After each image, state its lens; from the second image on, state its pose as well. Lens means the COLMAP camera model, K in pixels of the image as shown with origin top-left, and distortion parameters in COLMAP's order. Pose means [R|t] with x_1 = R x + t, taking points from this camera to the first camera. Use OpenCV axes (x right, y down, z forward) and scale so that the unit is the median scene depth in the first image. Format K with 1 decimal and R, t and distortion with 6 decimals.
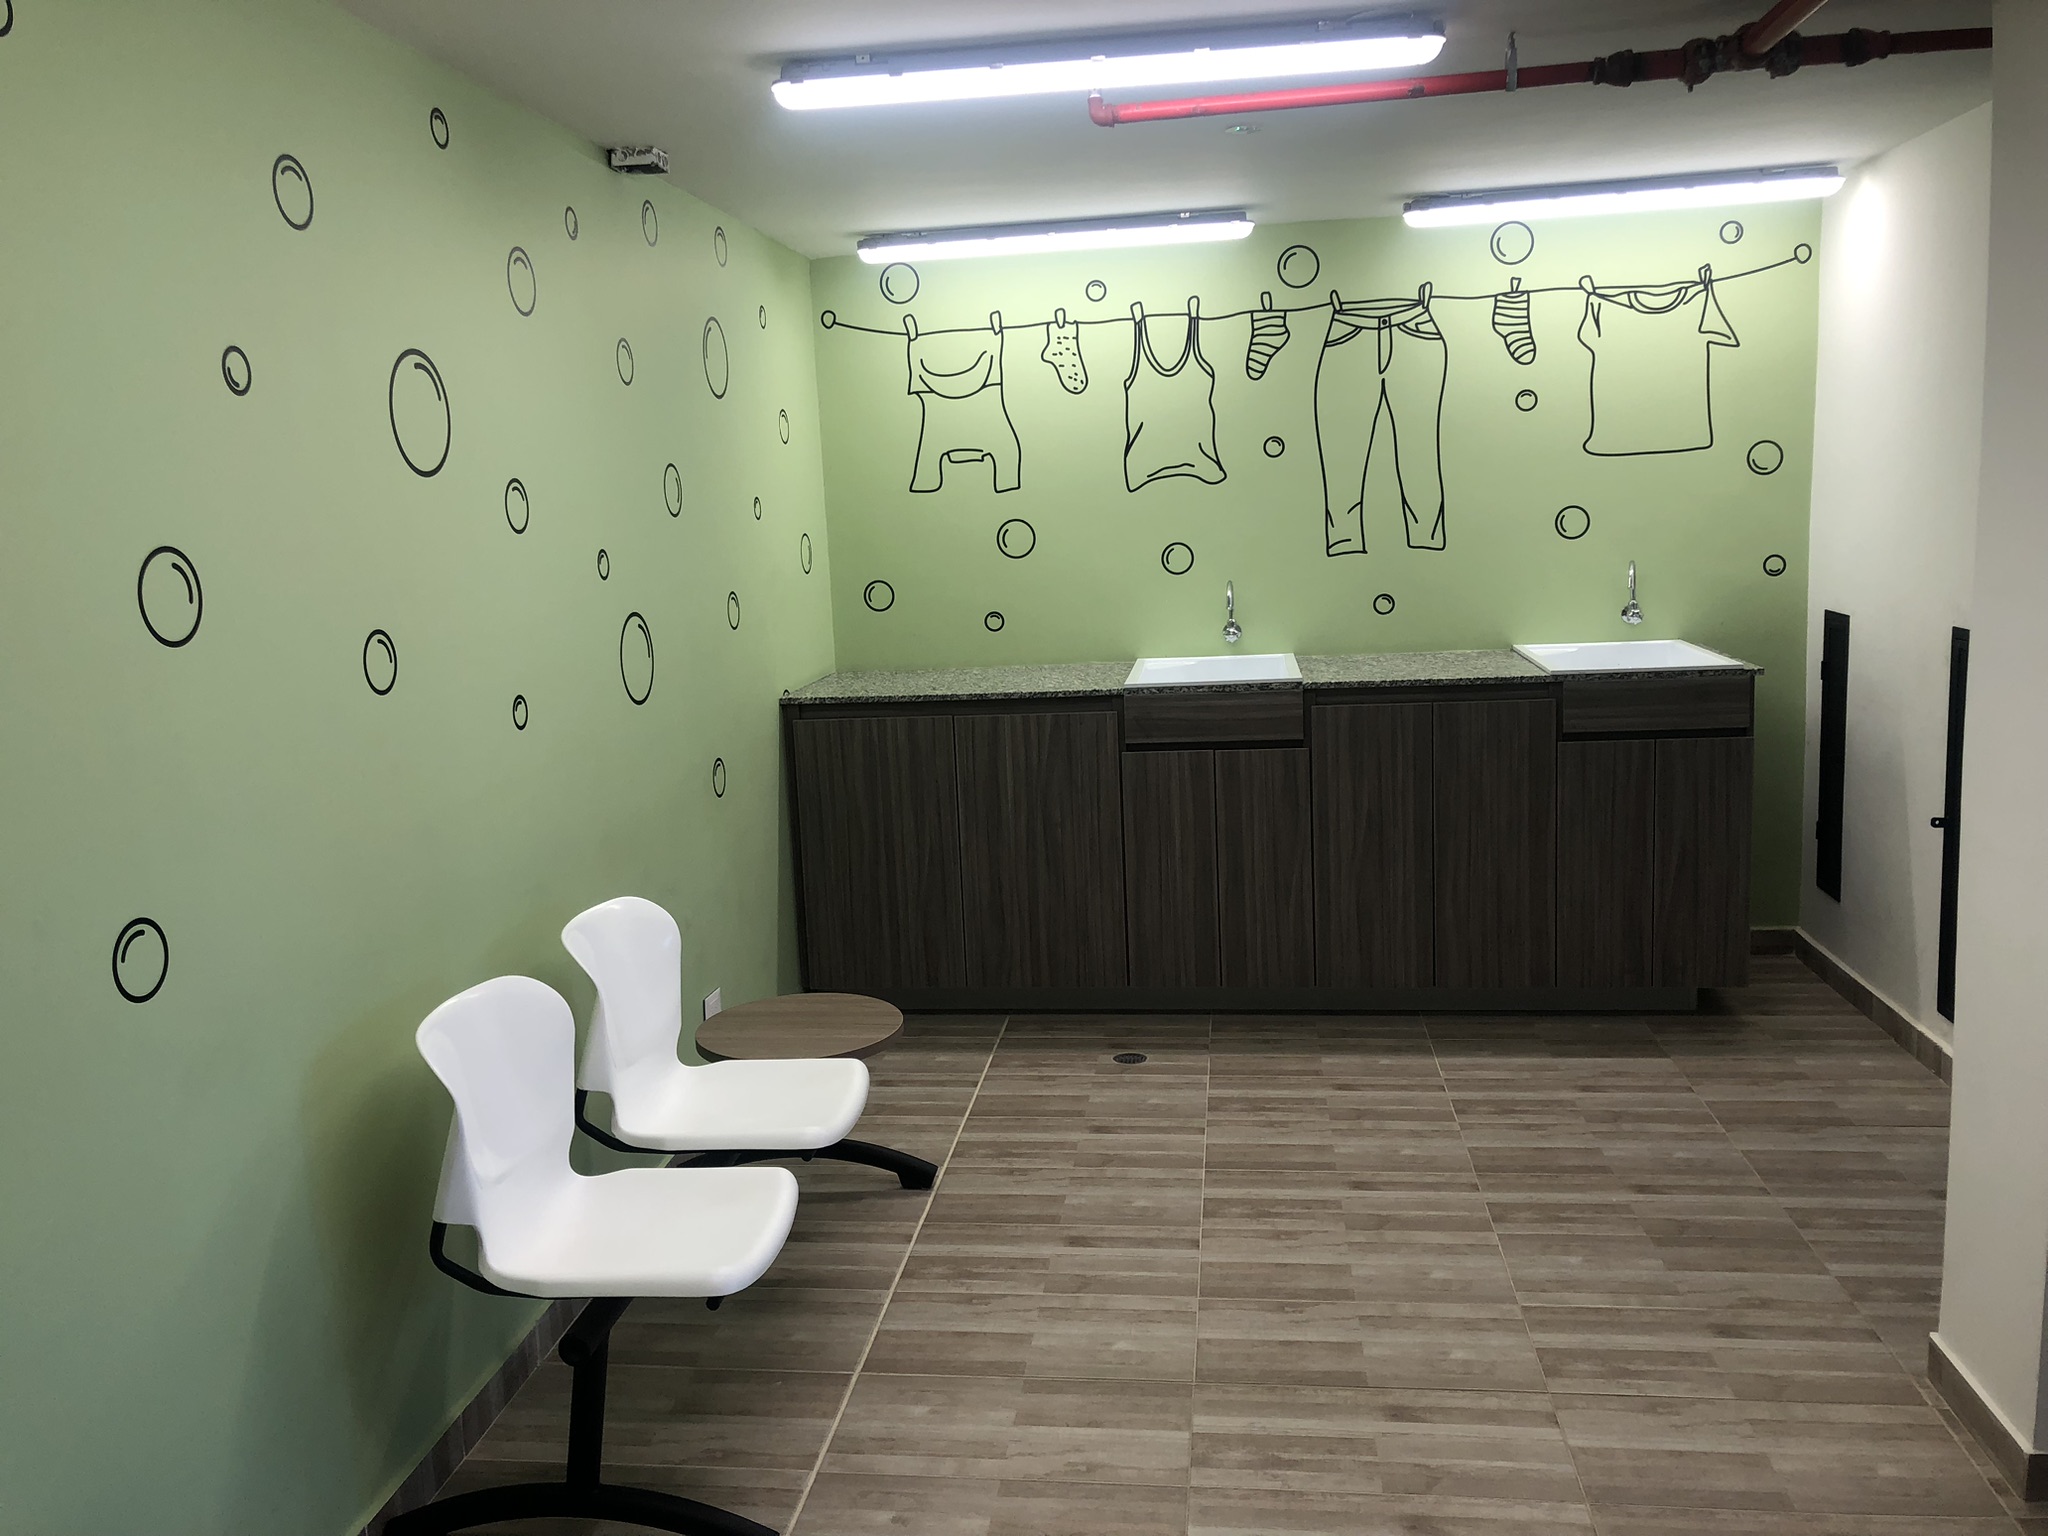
lens RADIAL K [[1653.3, 0, 1024.0], [0, 1653.3, 768.0], [0, 0, 1]] dist [0.005504, 0.007306]
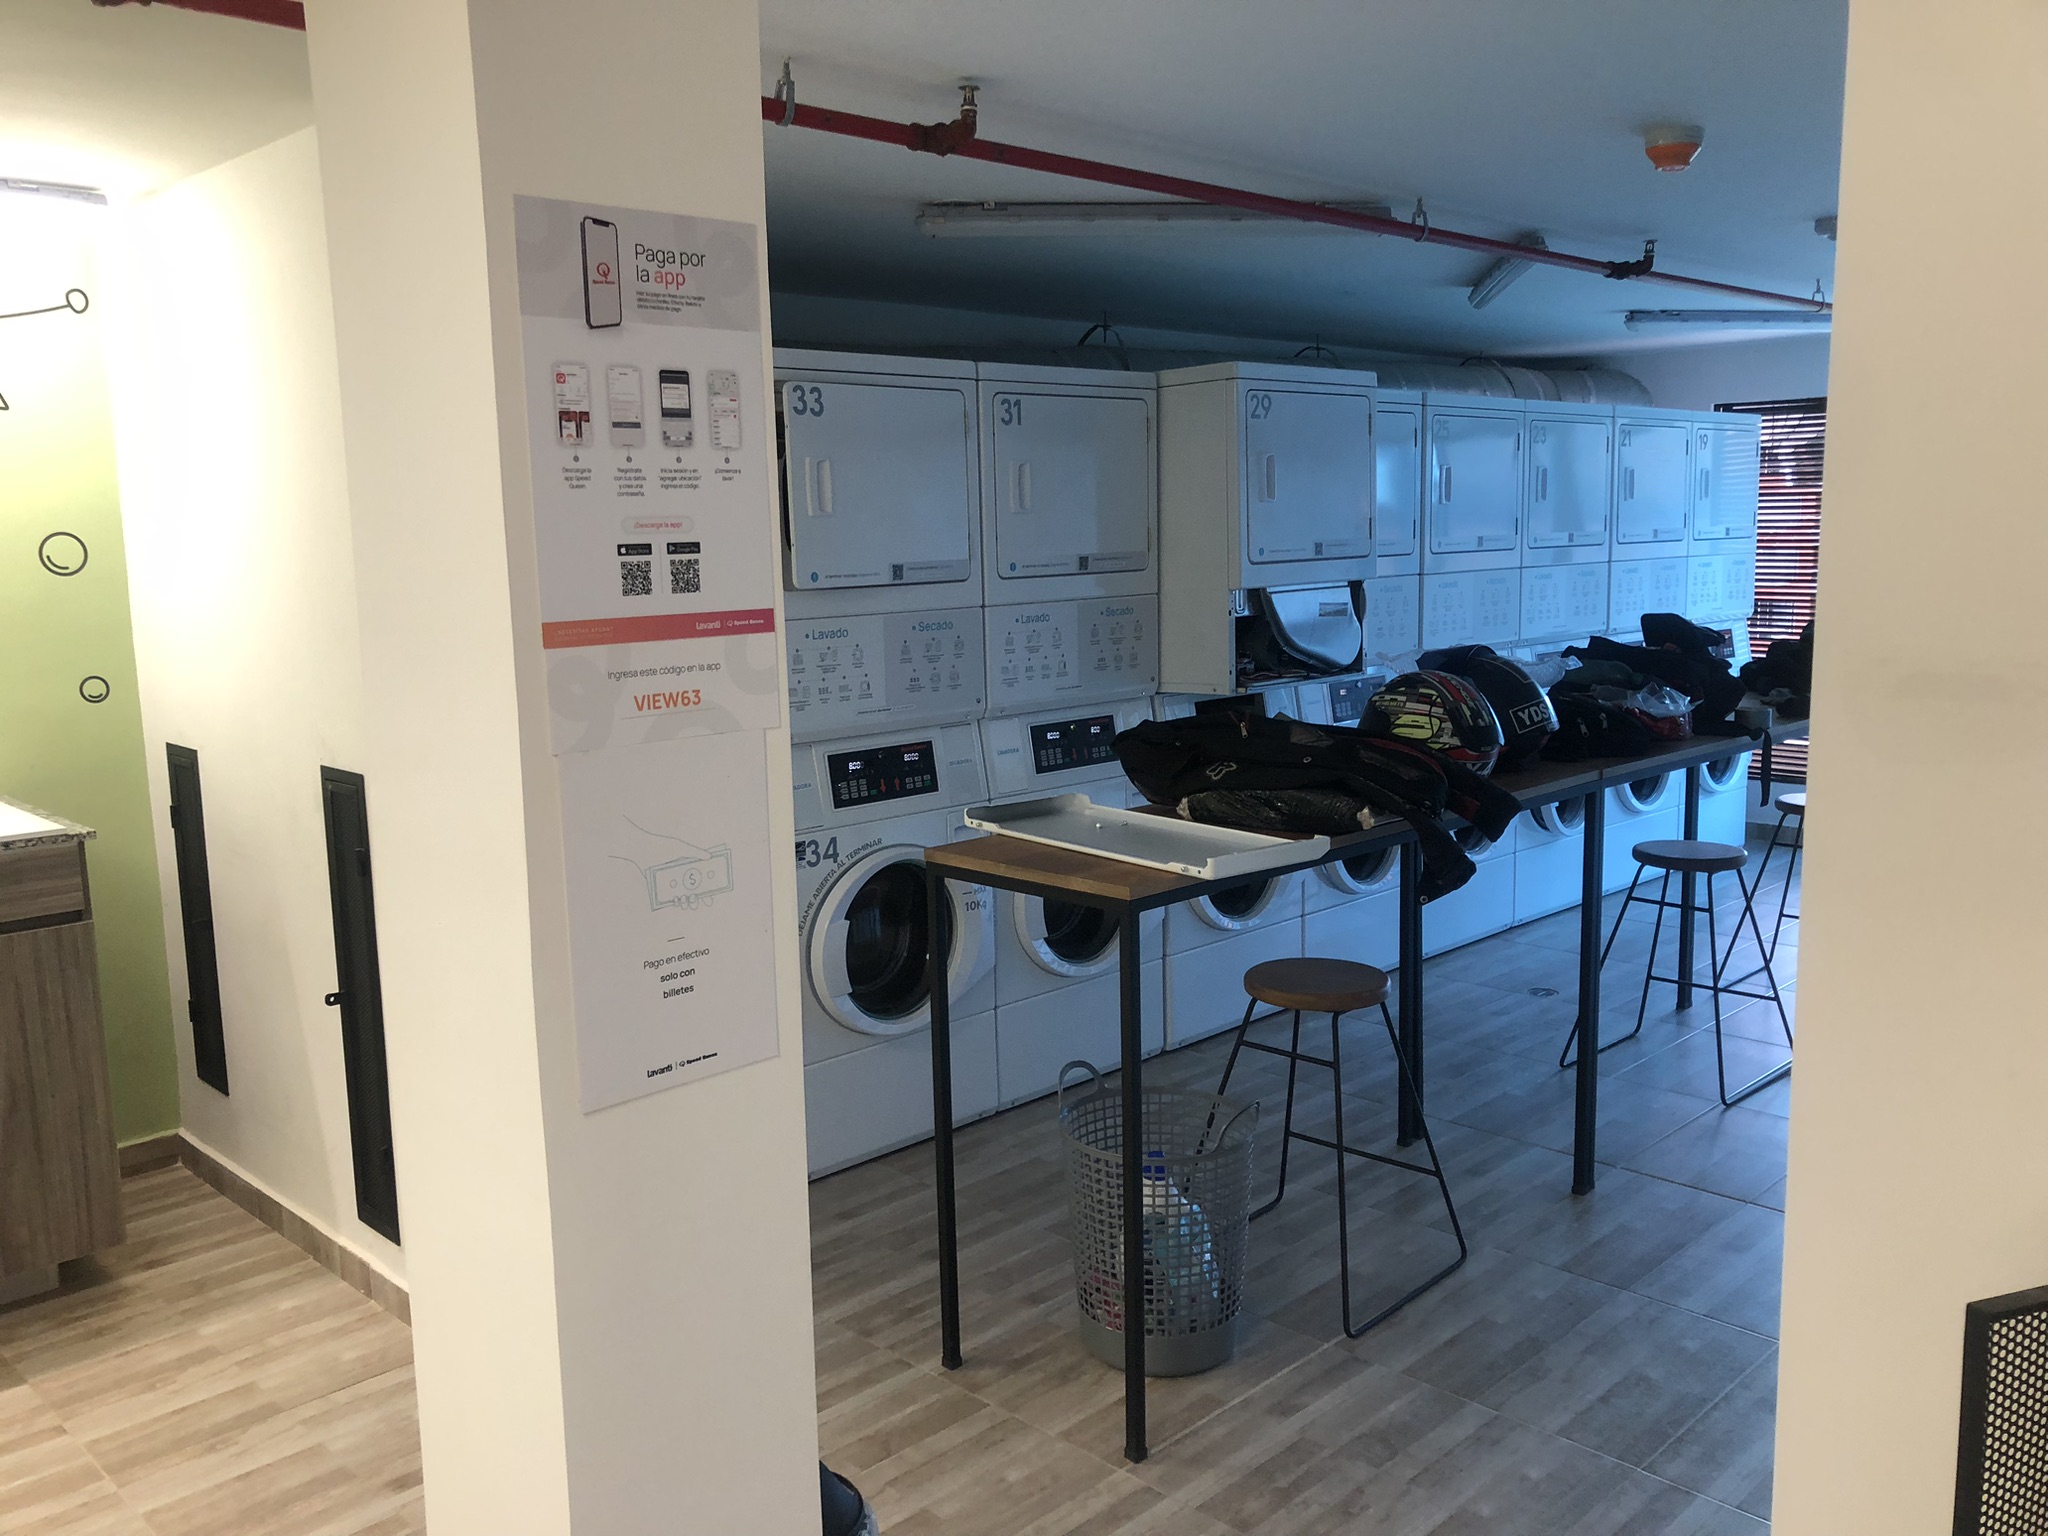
lens RADIAL K [[1657.4, 0, 1043.2], [0, 1657.4, 789.6], [0, 0, 1]] dist [0.005246, -0.008466]
pose [[0.593650, -0.092248, 0.799418, 0.096028], [0.104615, 0.993825, 0.036994, -0.064096], [-0.797894, 0.061669, 0.599635, 0.188903]]
